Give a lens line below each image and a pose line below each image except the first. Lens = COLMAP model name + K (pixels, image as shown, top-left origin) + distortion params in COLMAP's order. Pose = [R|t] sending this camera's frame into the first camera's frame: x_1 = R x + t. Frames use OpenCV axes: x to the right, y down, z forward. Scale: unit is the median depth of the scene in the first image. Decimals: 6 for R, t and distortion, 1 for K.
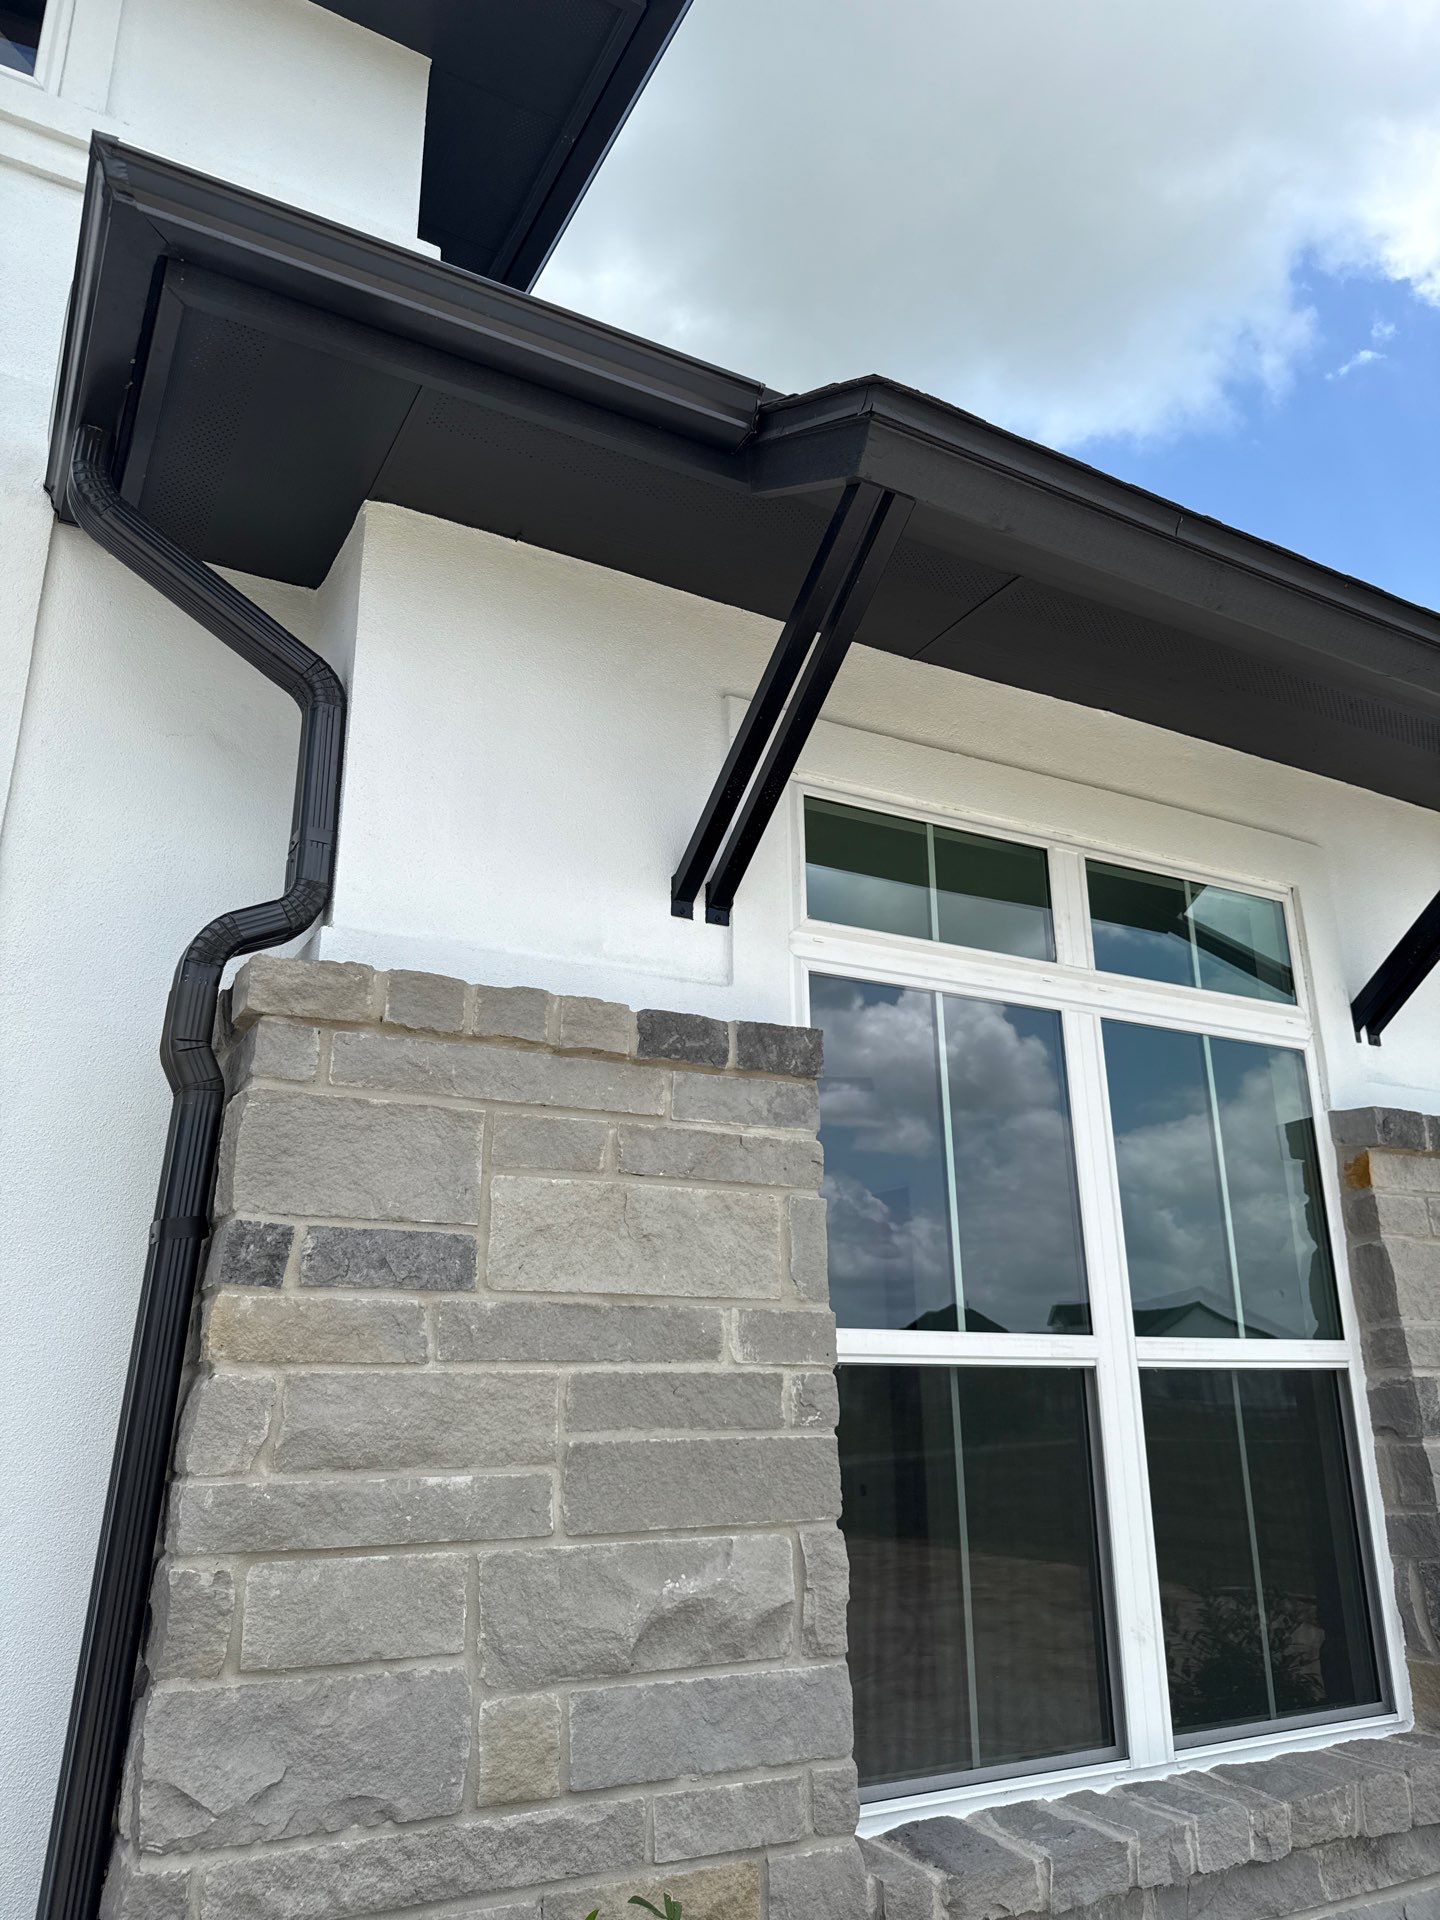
lens RADIAL K [[1359.2, 0, 700.8], [0, 1359.2, 948.2], [0, 0, 1]] dist [0.025666, -0.026793]
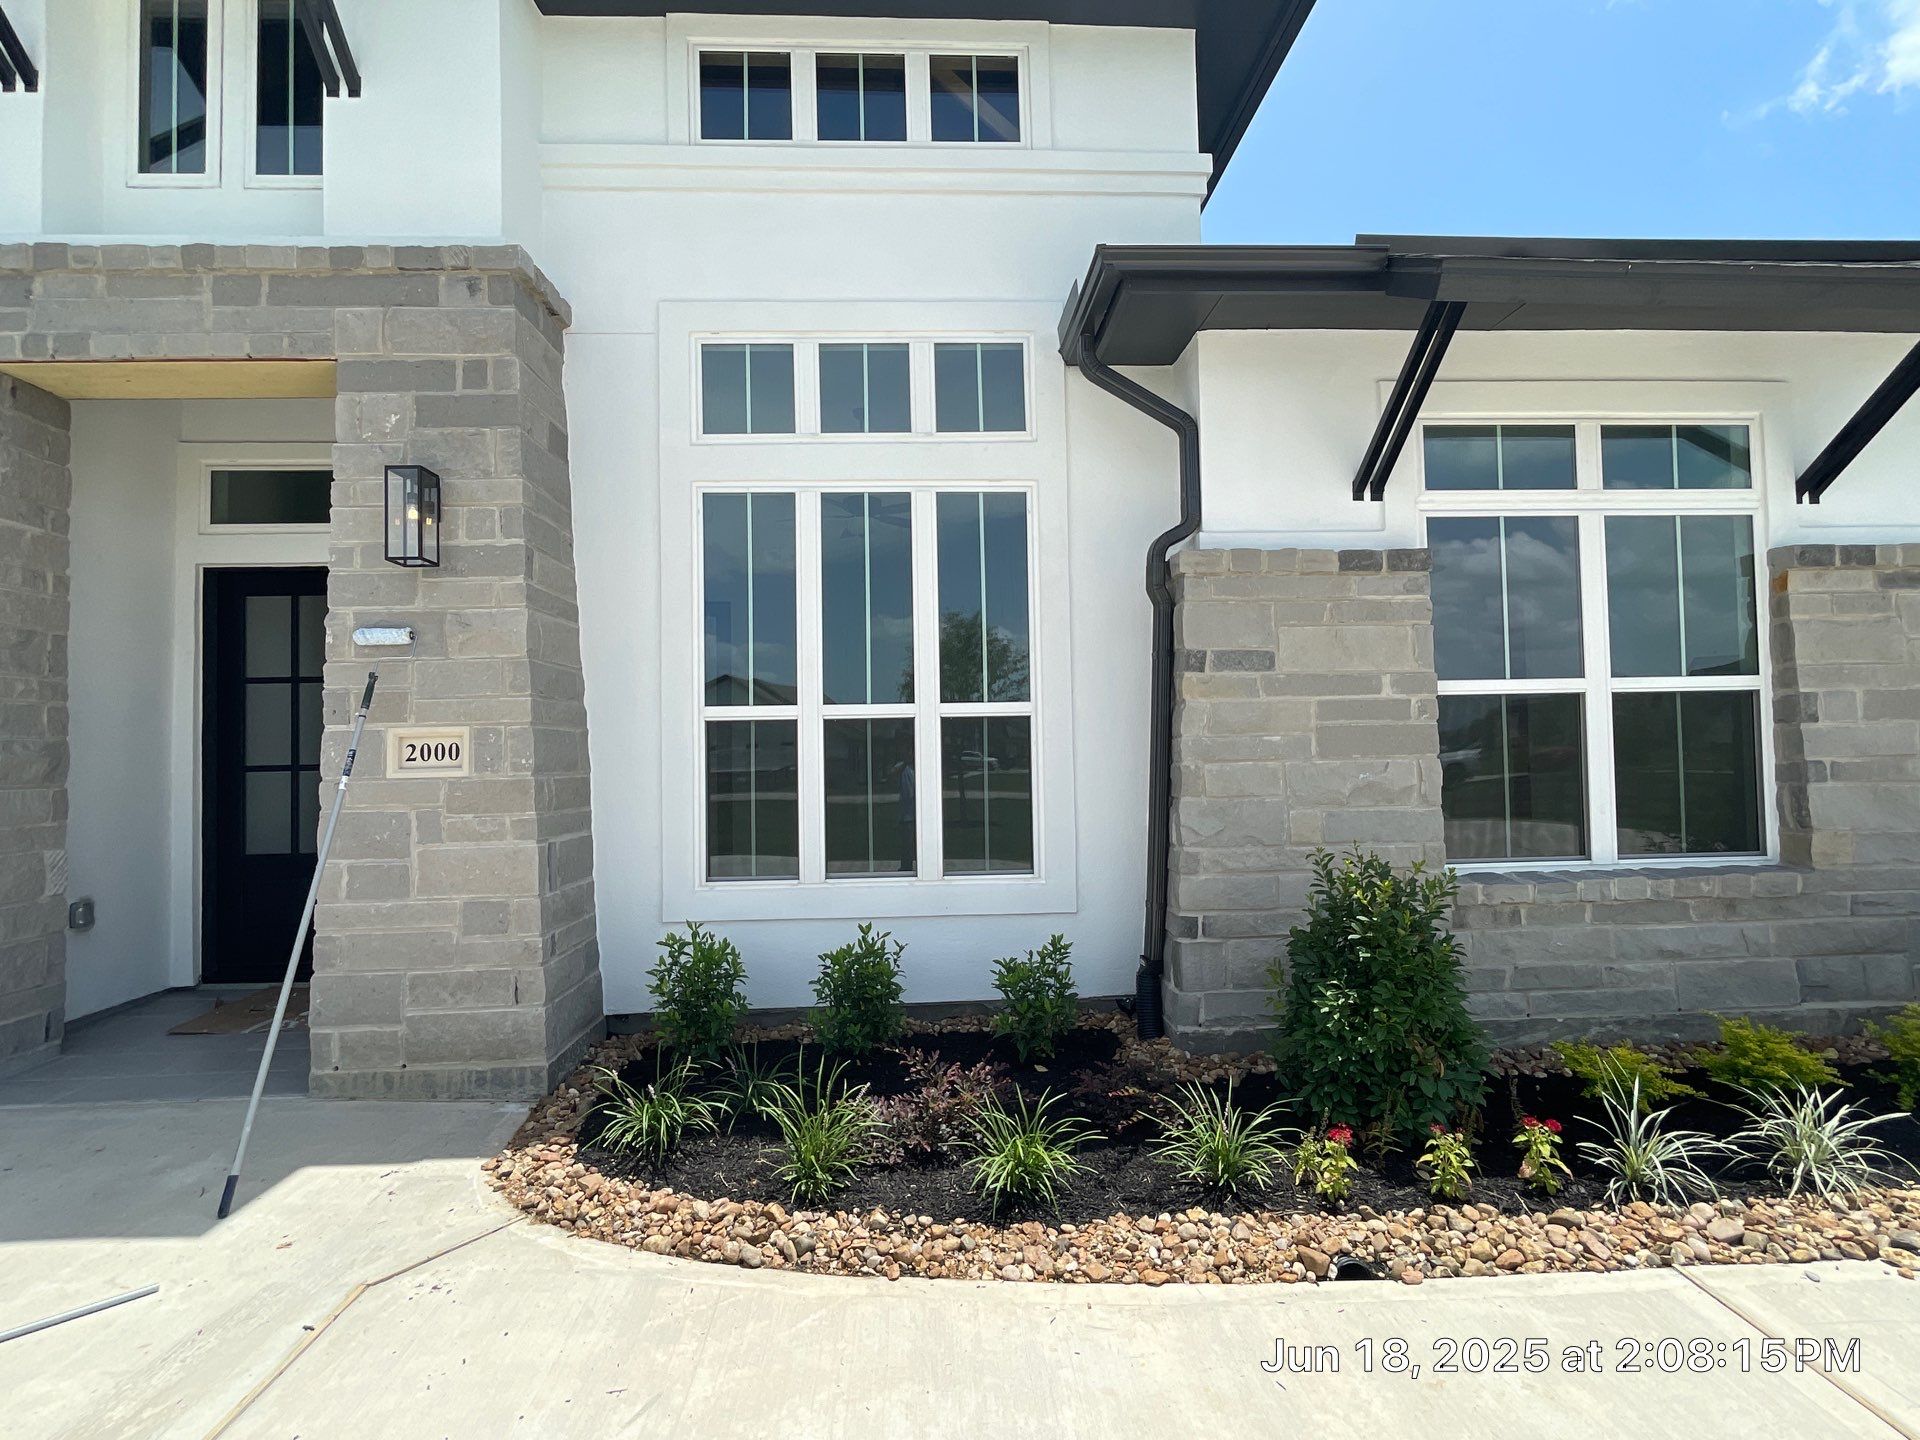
lens RADIAL K [[904.2, 0, 959.5], [0, 904.2, 720.9], [0, 0, 1]] dist [0.000437, -0.001687]
pose [[0.904190, -0.024029, -0.426453, 0.017265], [0.147217, 0.954771, 0.258340, -0.156924], [0.400958, -0.296370, 0.866832, -0.625540]]
